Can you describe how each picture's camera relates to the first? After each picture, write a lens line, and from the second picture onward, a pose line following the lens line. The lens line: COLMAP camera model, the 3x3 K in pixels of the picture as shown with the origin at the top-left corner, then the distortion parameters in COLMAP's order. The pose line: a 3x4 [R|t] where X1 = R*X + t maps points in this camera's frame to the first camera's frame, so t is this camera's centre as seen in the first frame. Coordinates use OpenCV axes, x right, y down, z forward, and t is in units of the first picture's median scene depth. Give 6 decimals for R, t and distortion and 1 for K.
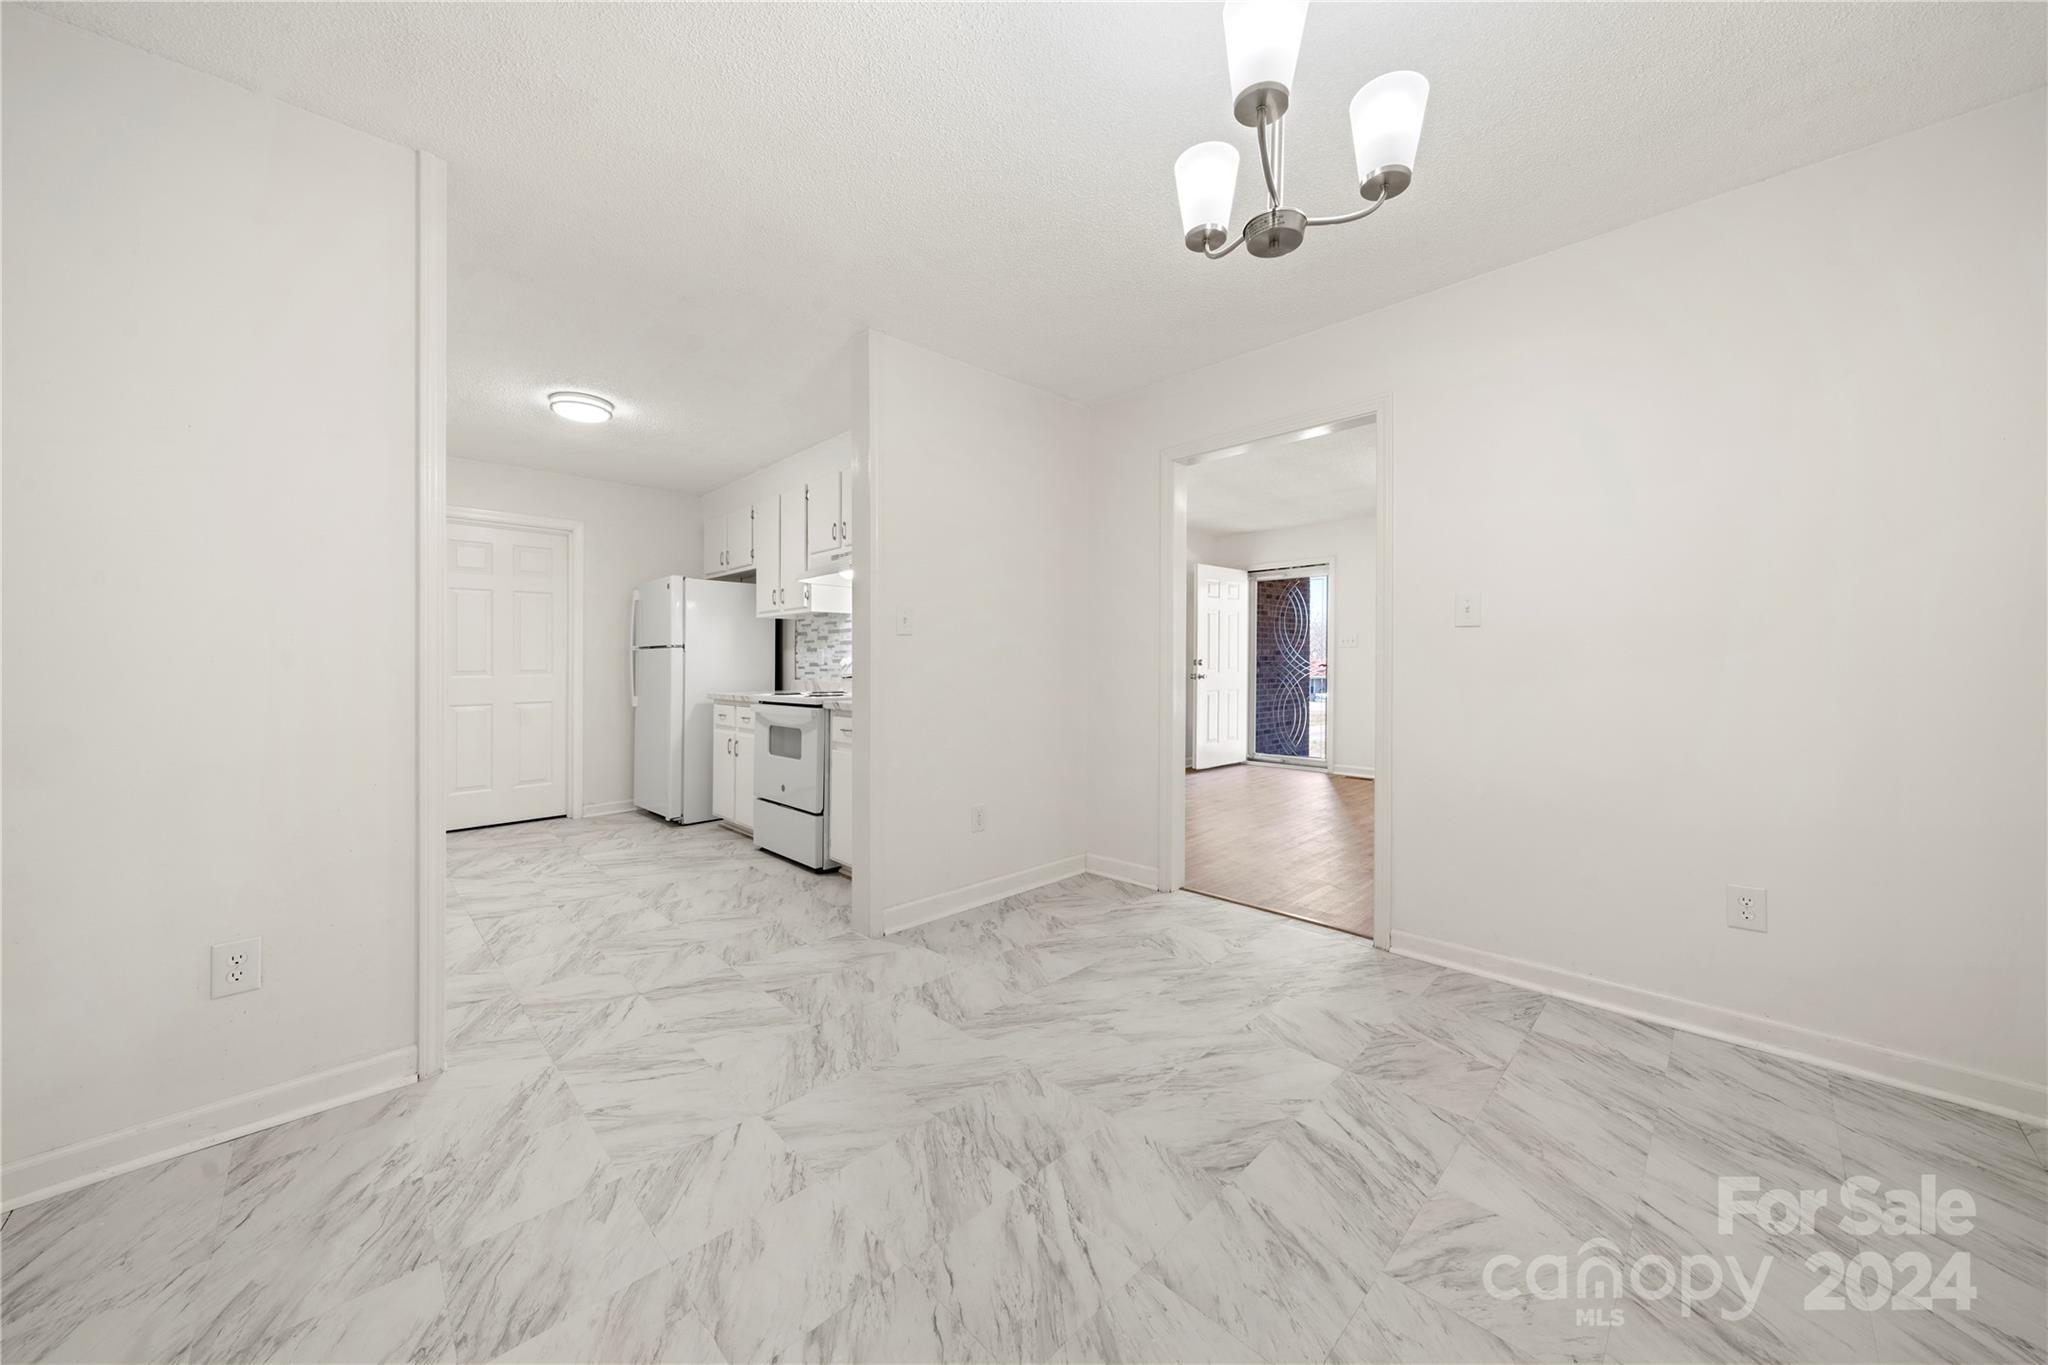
lens RADIAL K [[702.4, 0, 1024.4], [0, 702.4, 673.6], [0, 0, 1]] dist [0.000555, 0.000024]
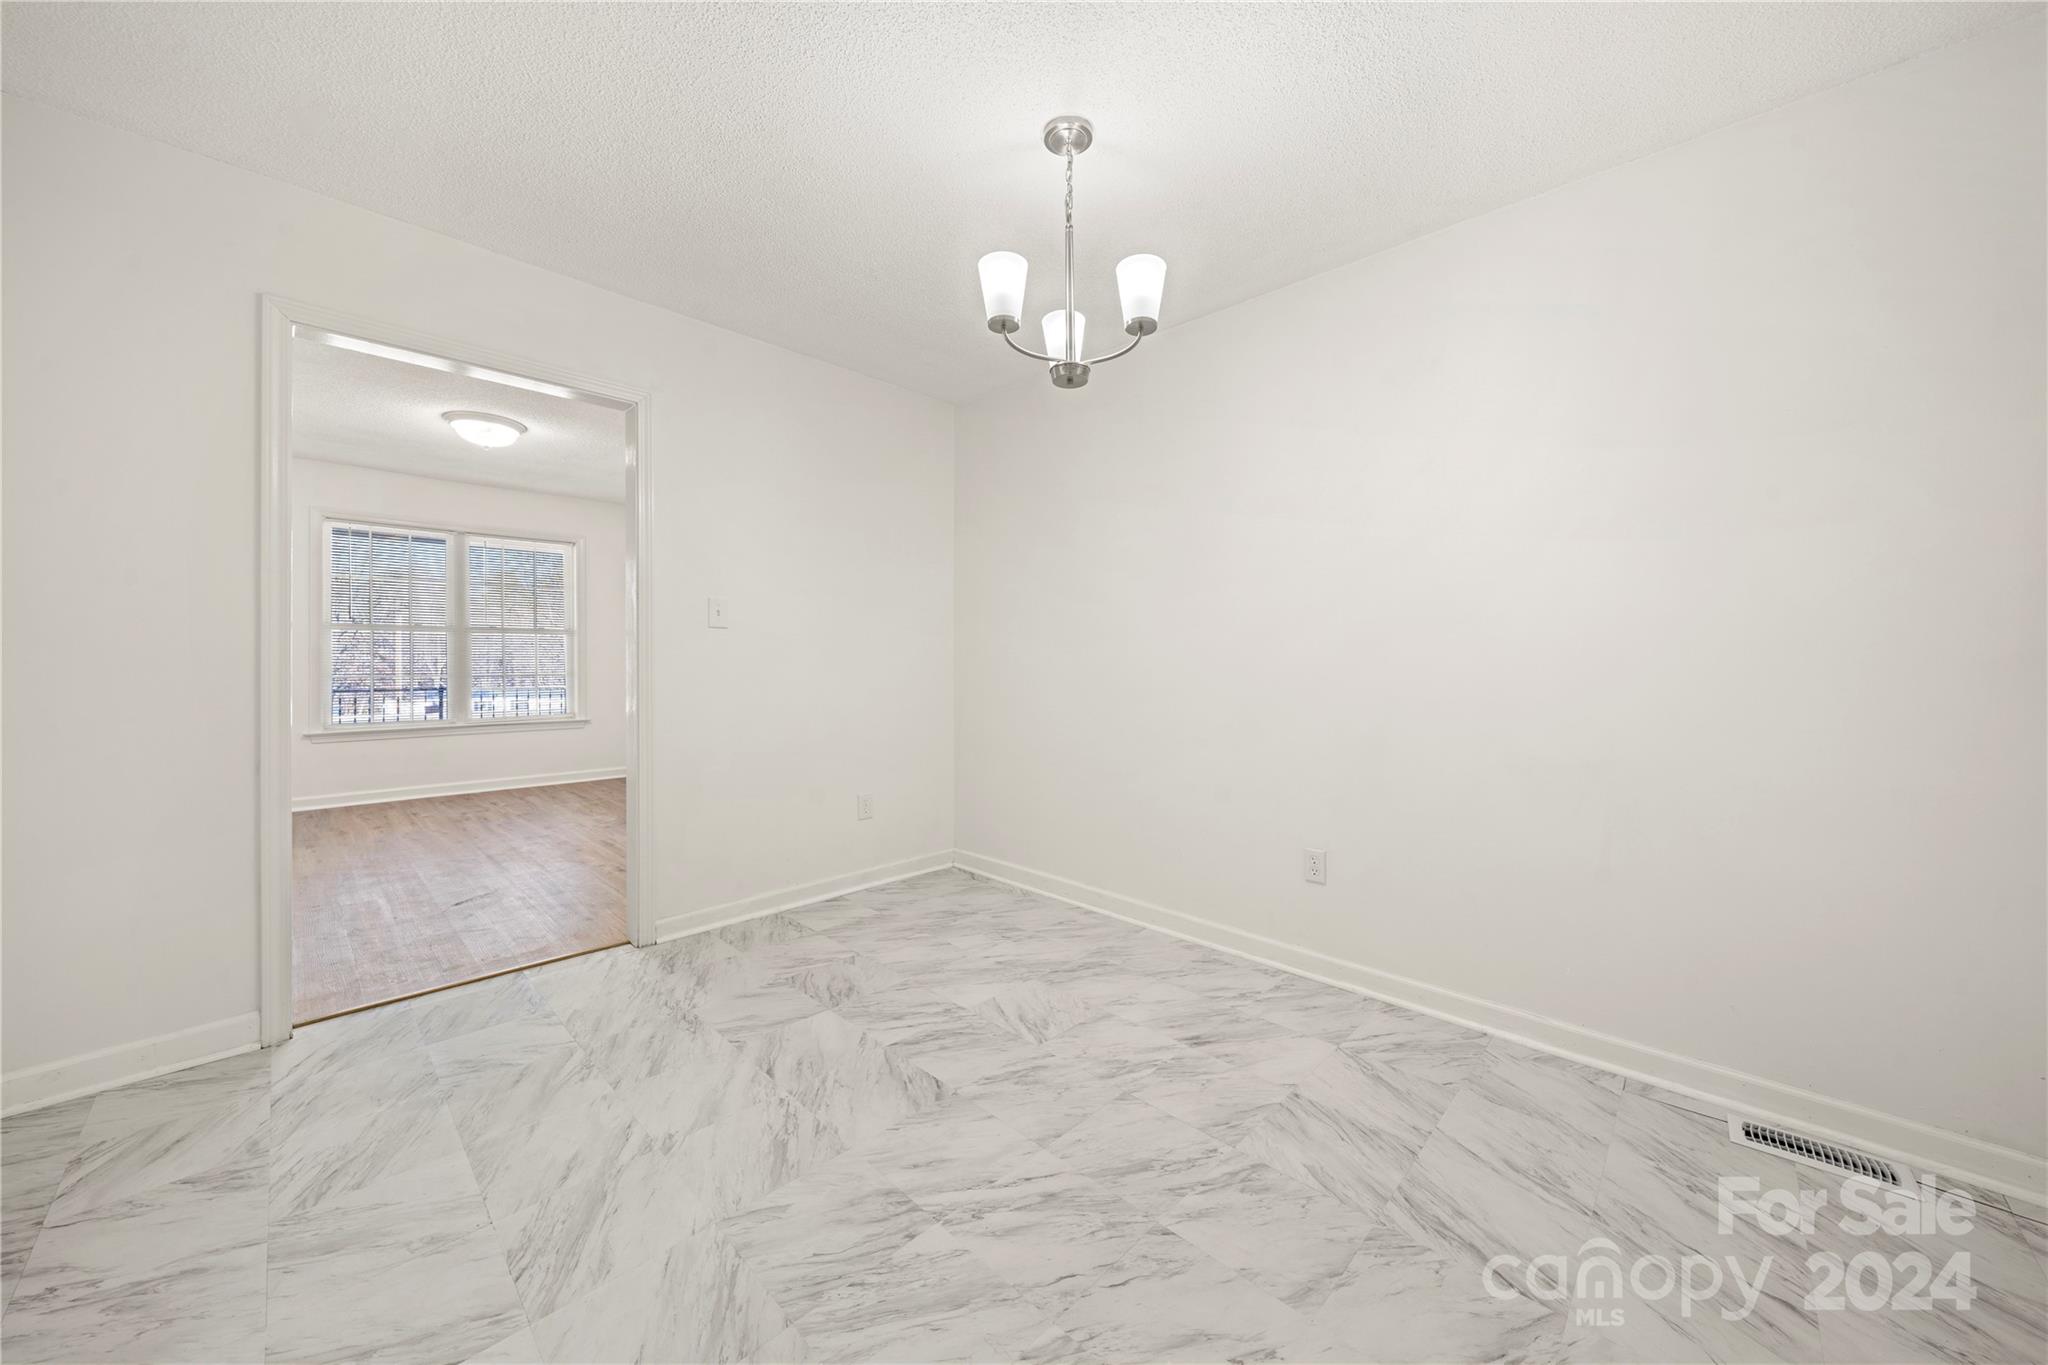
lens RADIAL K [[702.4, 0, 1024.5], [0, 702.4, 668.0], [0, 0, 1]] dist [0.000555, 0.000024]
pose [[0.007042, -0.011842, 0.999905, -0.851304], [0.008340, 0.999896, 0.011783, -0.014395], [-0.999940, 0.008256, 0.007140, 0.813378]]
